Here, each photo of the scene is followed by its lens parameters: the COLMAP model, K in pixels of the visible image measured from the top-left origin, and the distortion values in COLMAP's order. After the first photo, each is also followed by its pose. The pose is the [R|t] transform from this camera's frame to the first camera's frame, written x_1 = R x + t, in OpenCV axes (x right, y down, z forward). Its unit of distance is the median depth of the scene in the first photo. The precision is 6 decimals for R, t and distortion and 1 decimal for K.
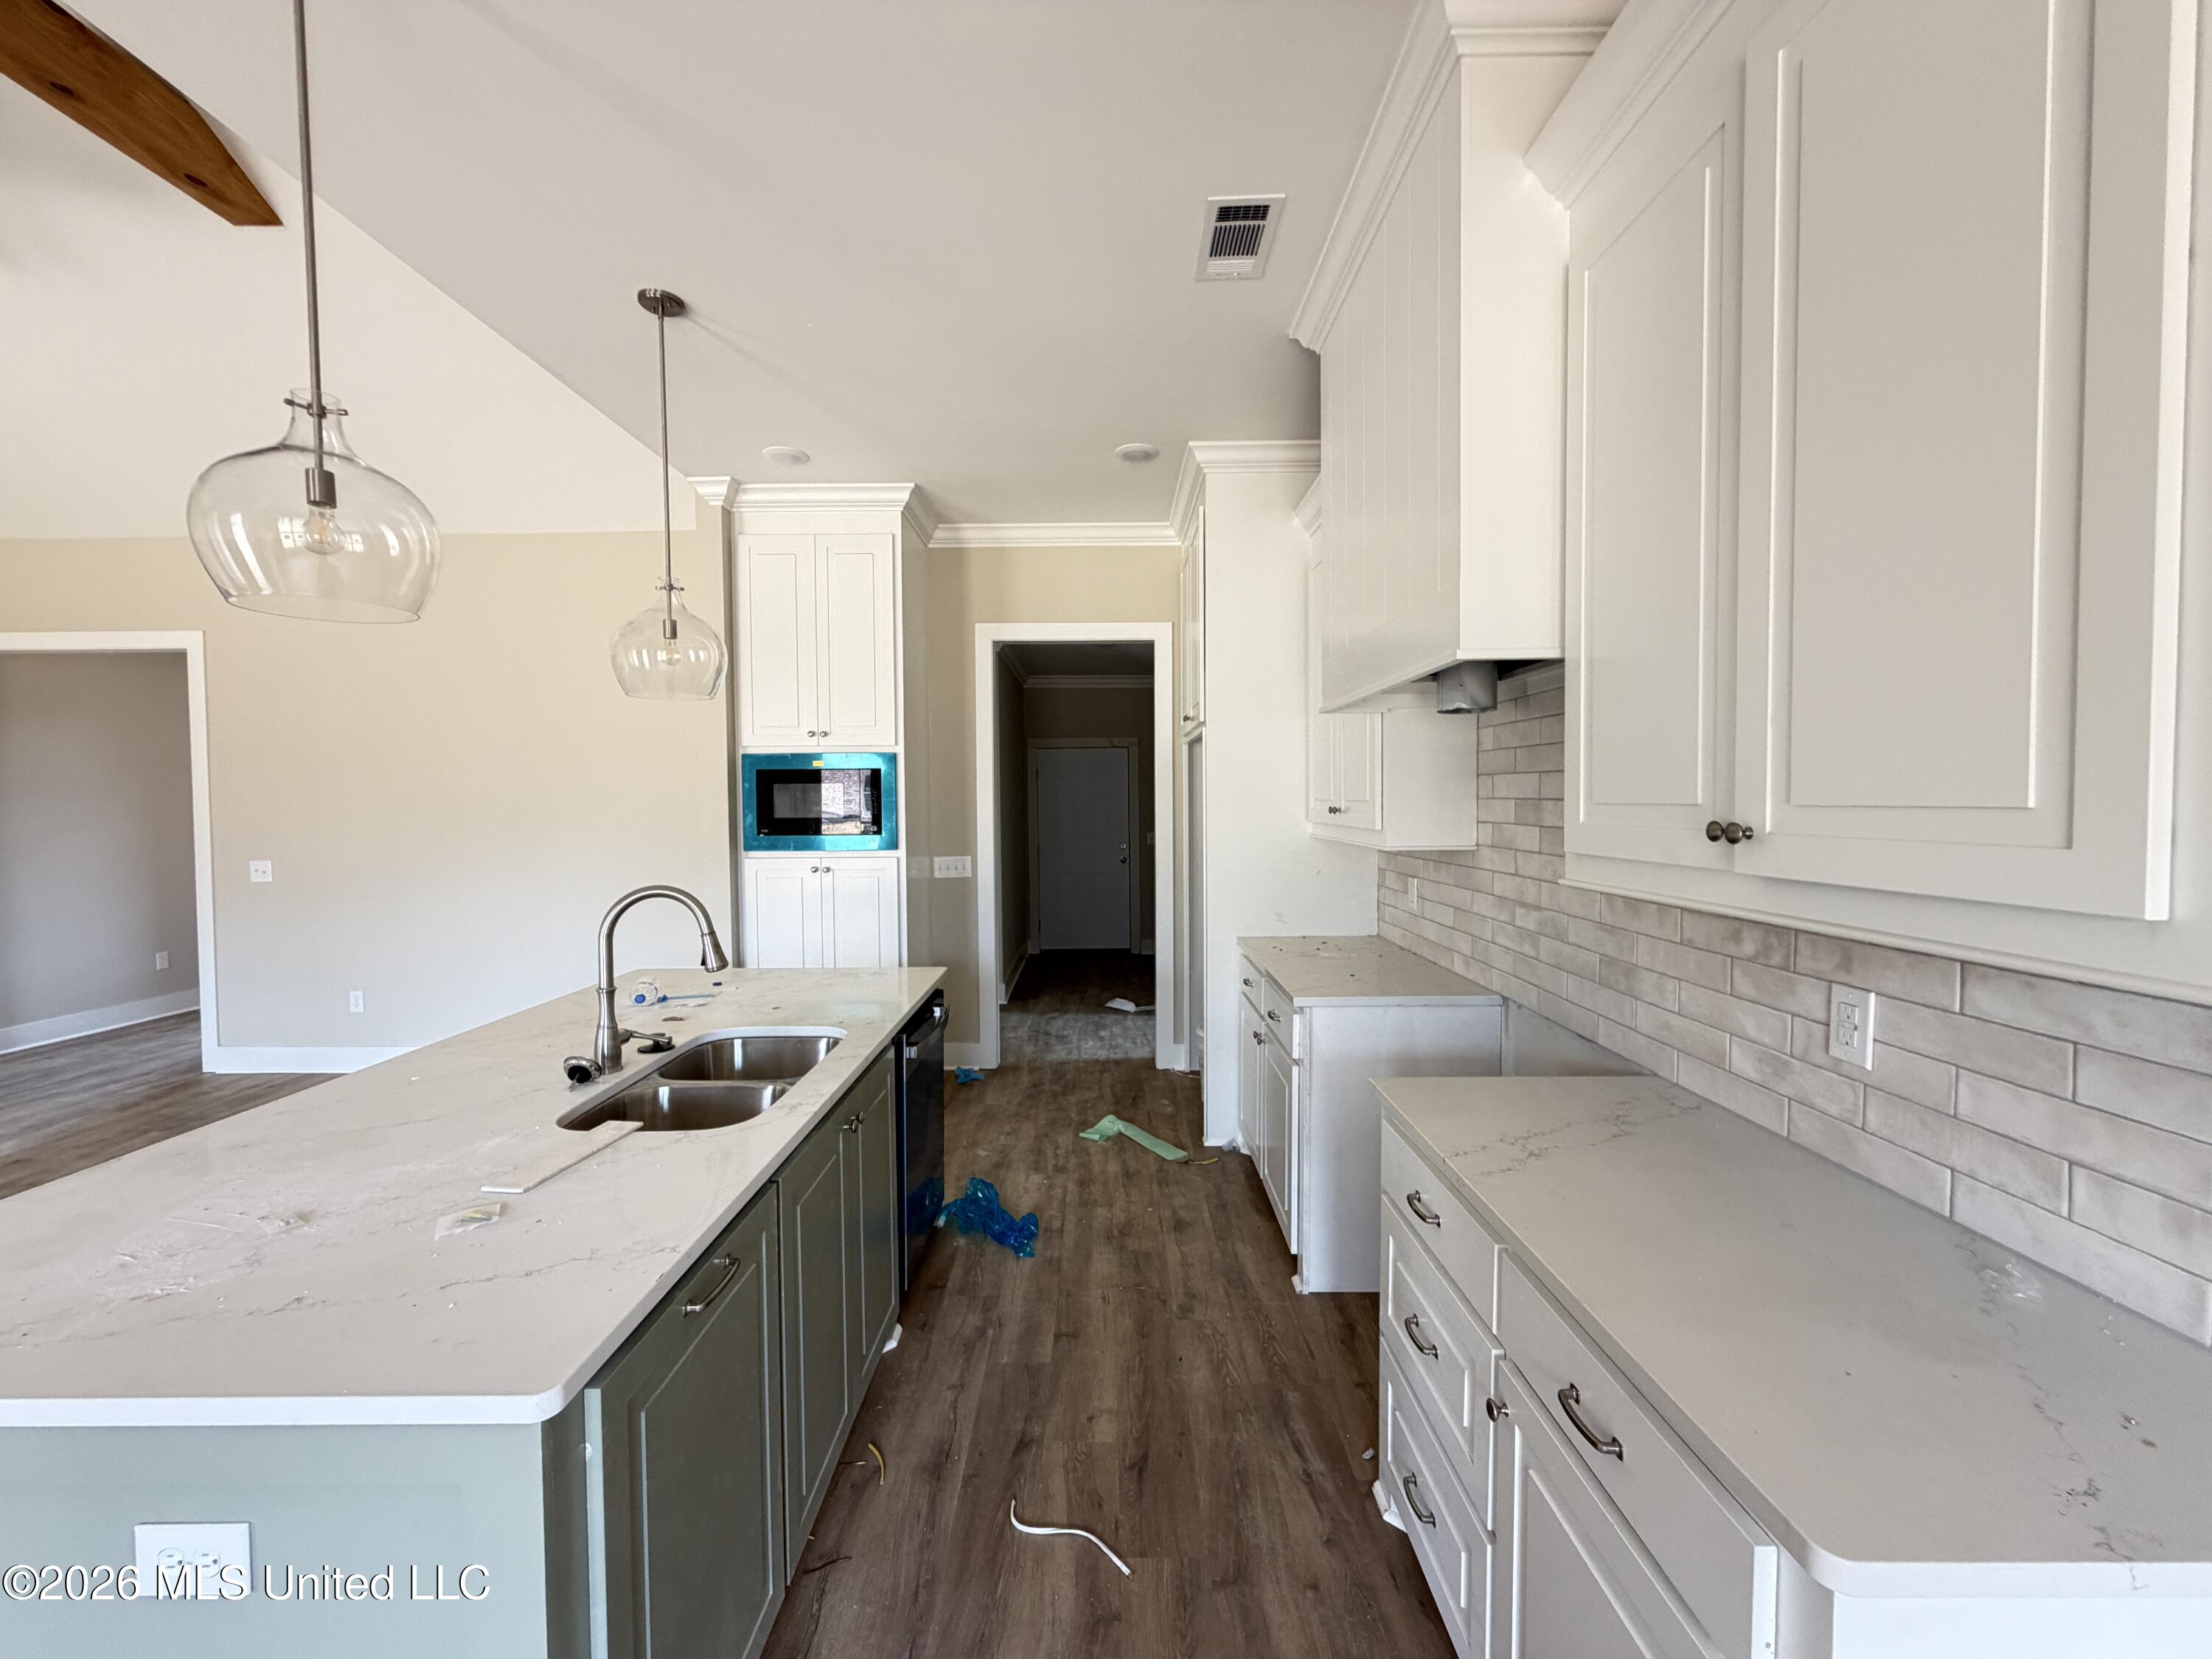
lens RADIAL K [[886.1, 0, 1098.4], [0, 886.1, 826.7], [0, 0, 1]] dist [-0.000616, 0.000262]
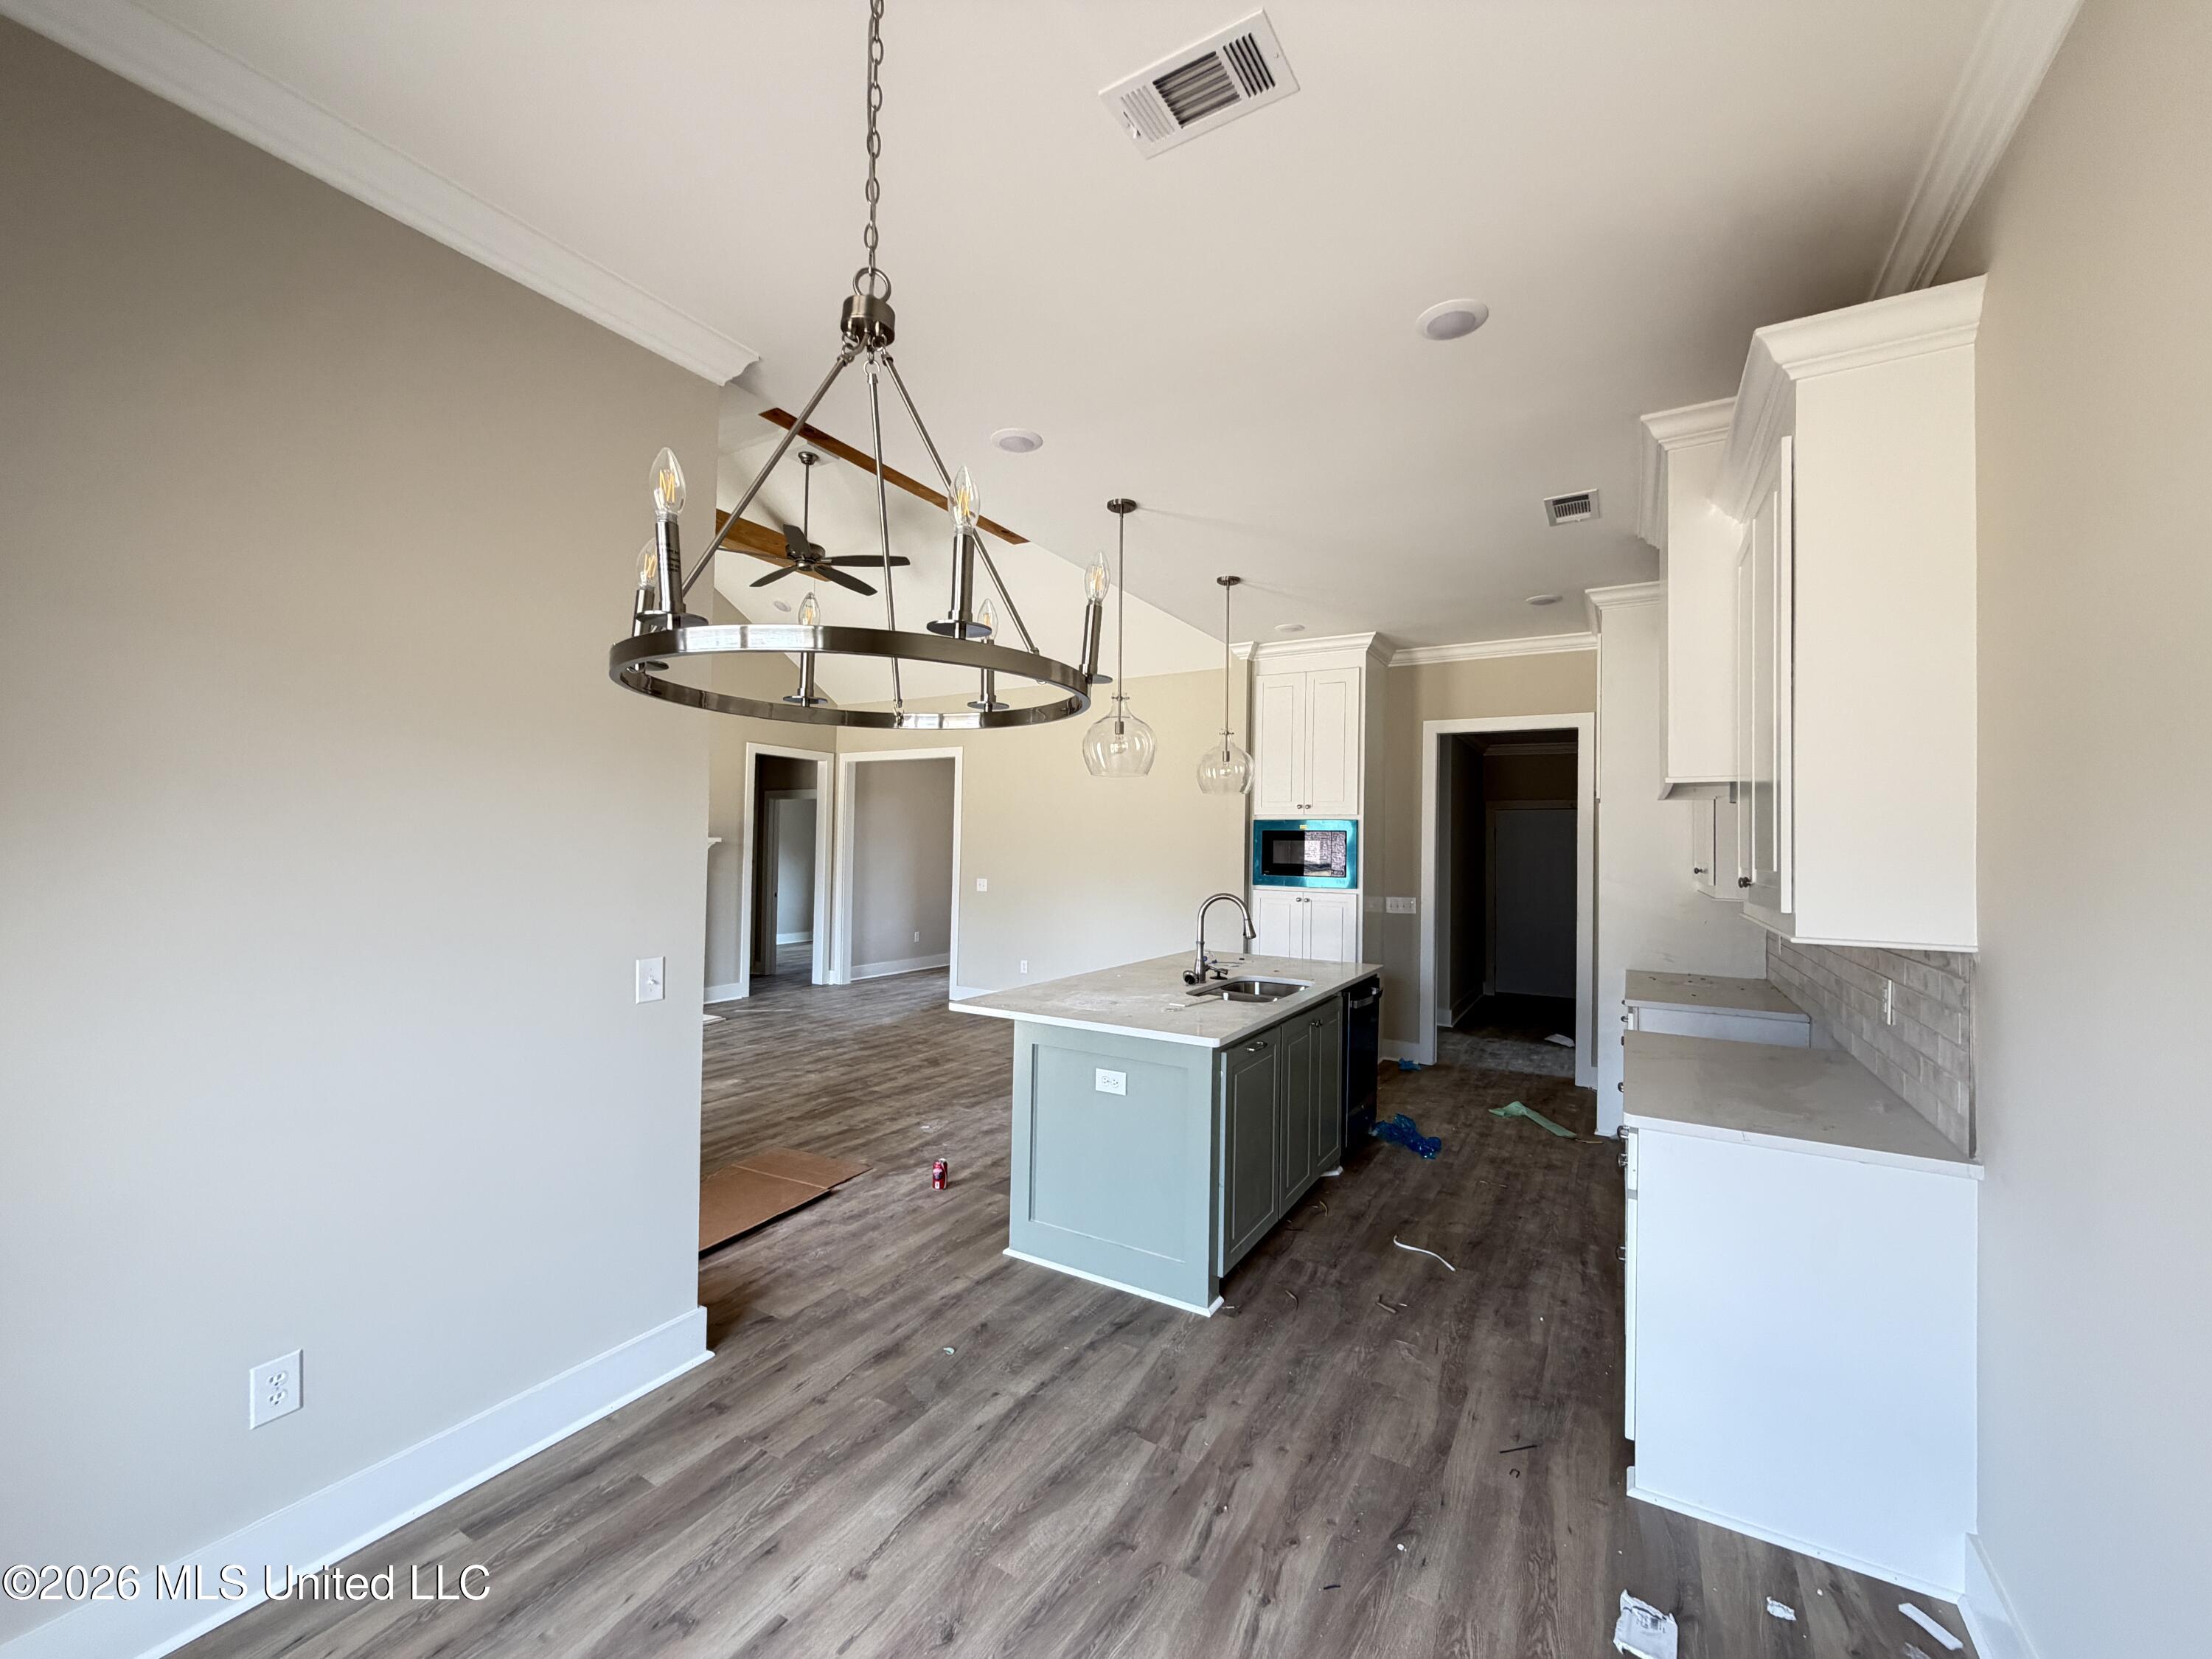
lens RADIAL K [[886.1, 0, 1095.0], [0, 886.1, 828.2], [0, 0, 1]] dist [-0.000616, 0.000262]
pose [[0.860218, 0.012217, -0.509779, 0.148570], [-0.040643, 0.998175, -0.044660, 0.010729], [0.508303, 0.059137, 0.859145, -0.481794]]
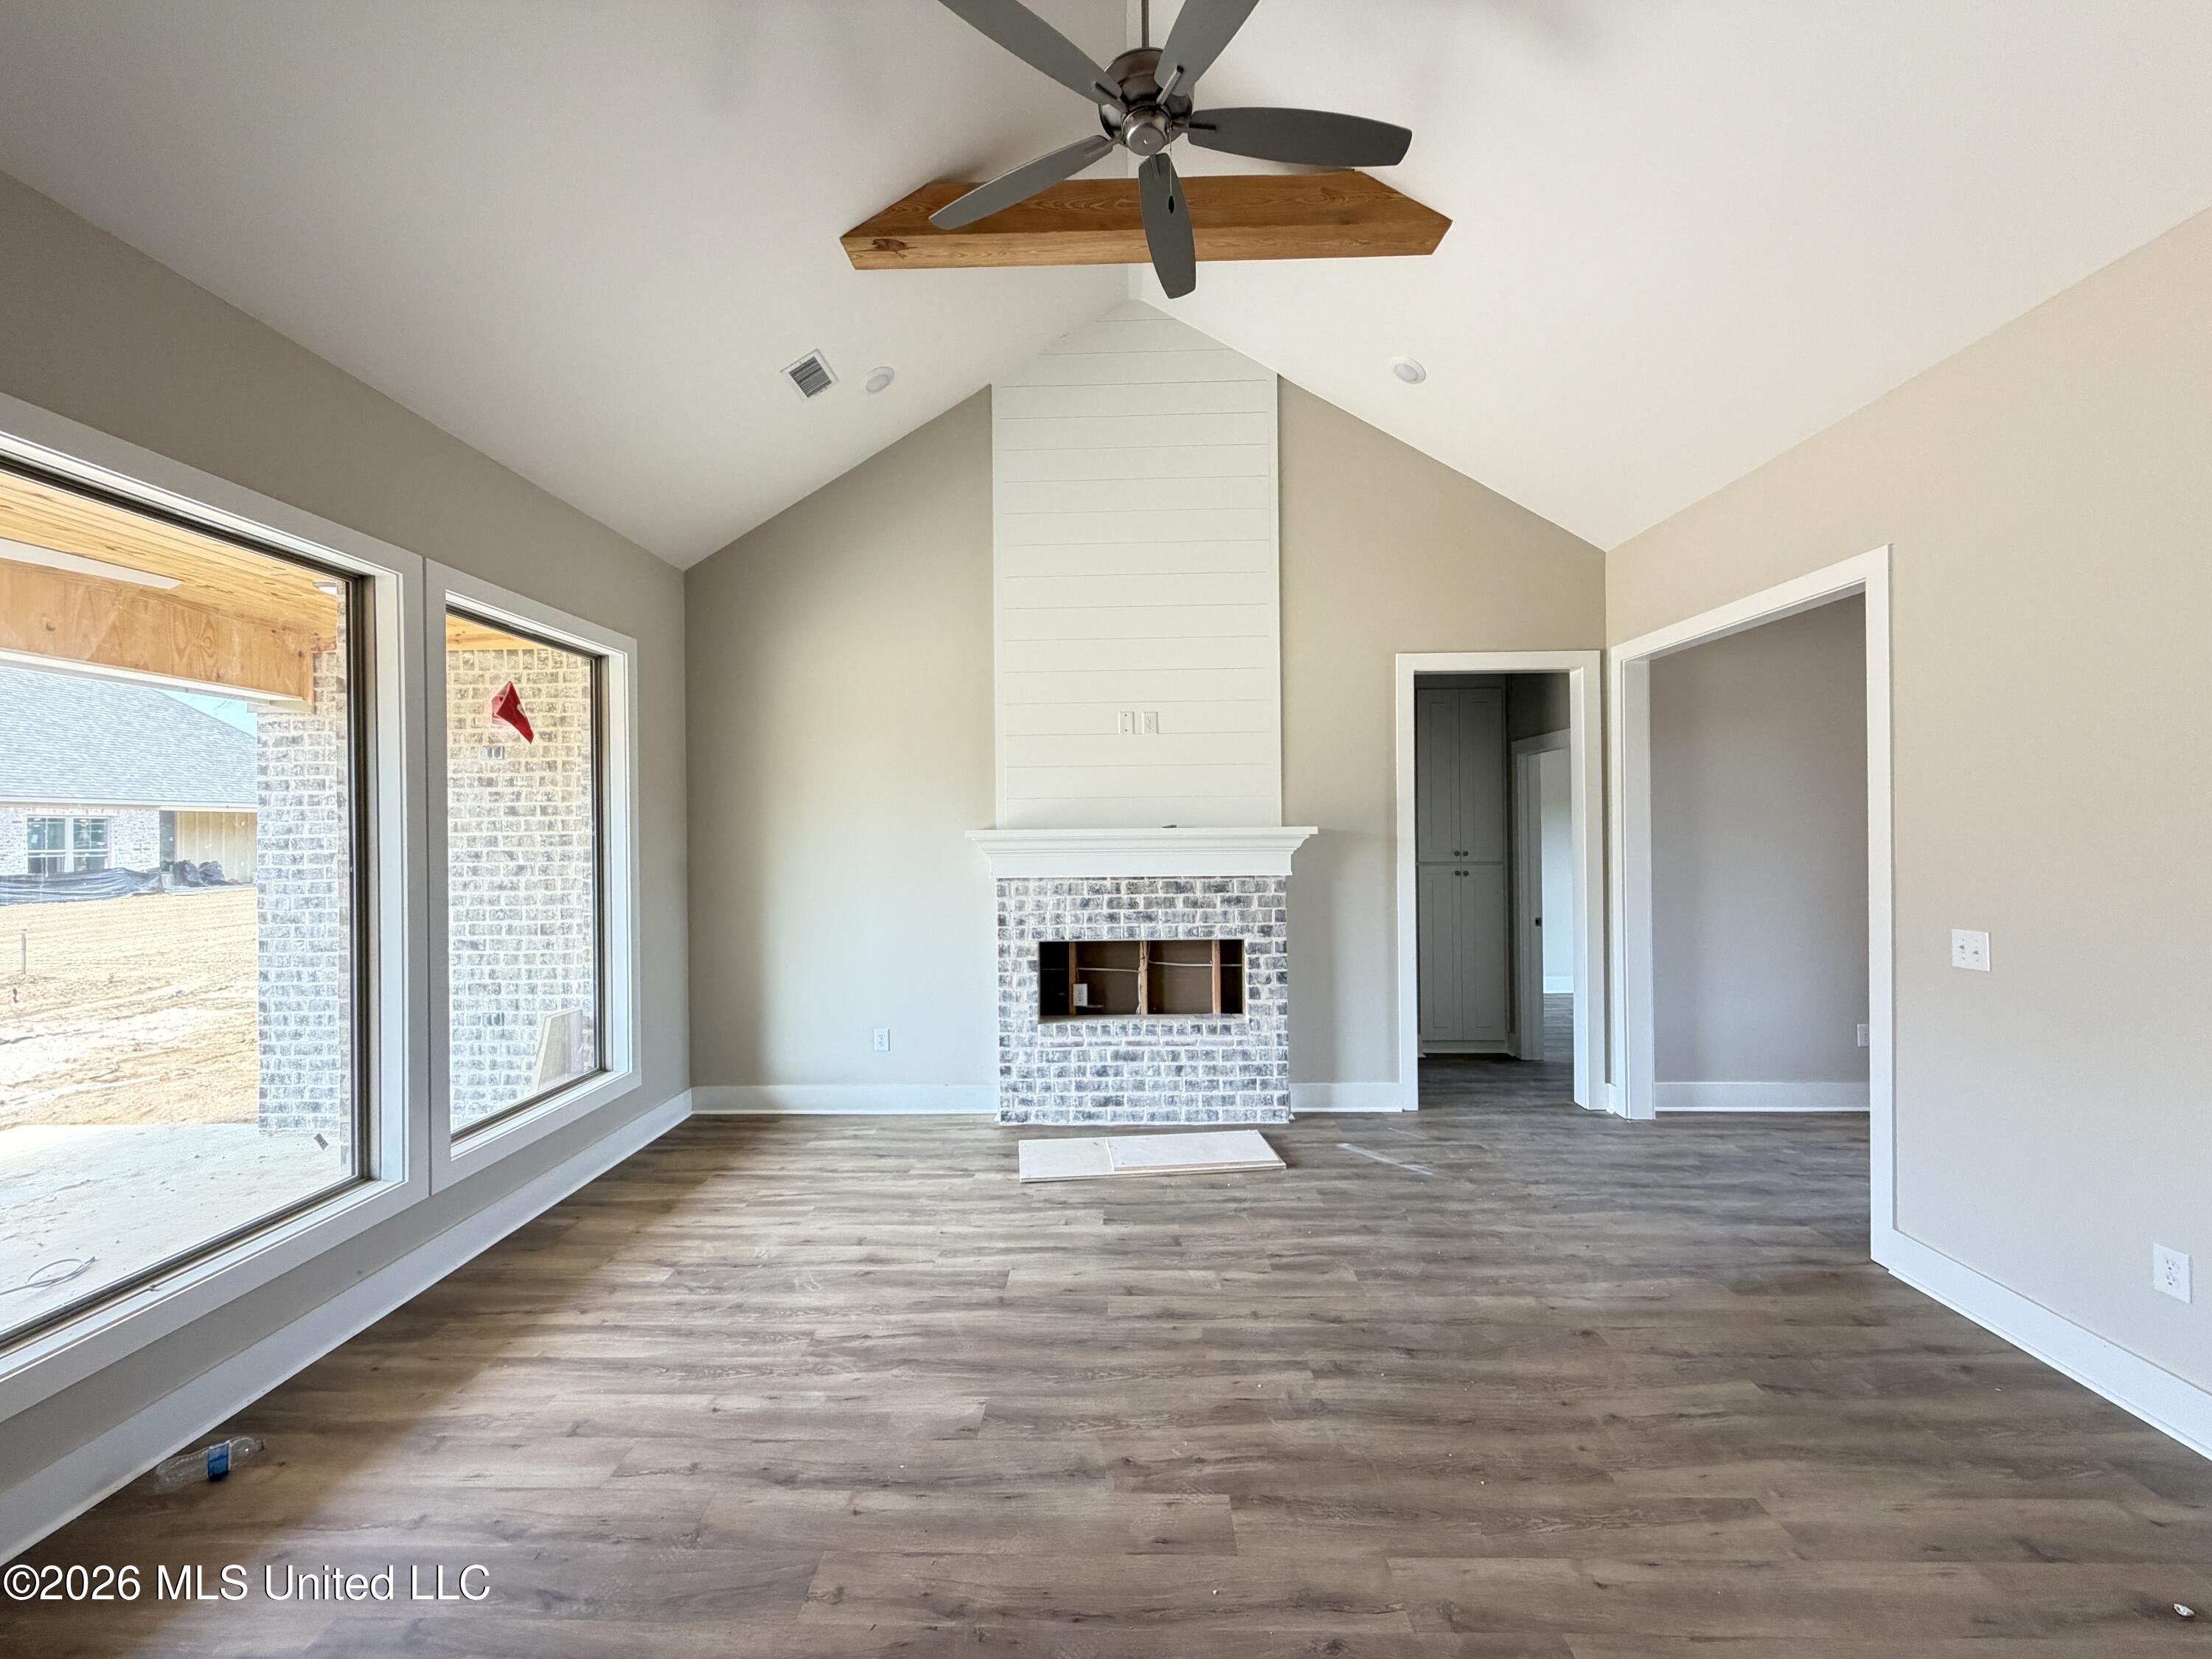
lens RADIAL K [[886.1, 0, 1098.3], [0, 886.1, 828.2], [0, 0, 1]] dist [-0.000616, 0.000262]
pose [[-0.017822, 0.005203, -0.999828, -0.509593], [-0.020738, 0.999769, 0.005573, -0.022428], [0.999626, 0.020834, -0.017710, 0.616669]]
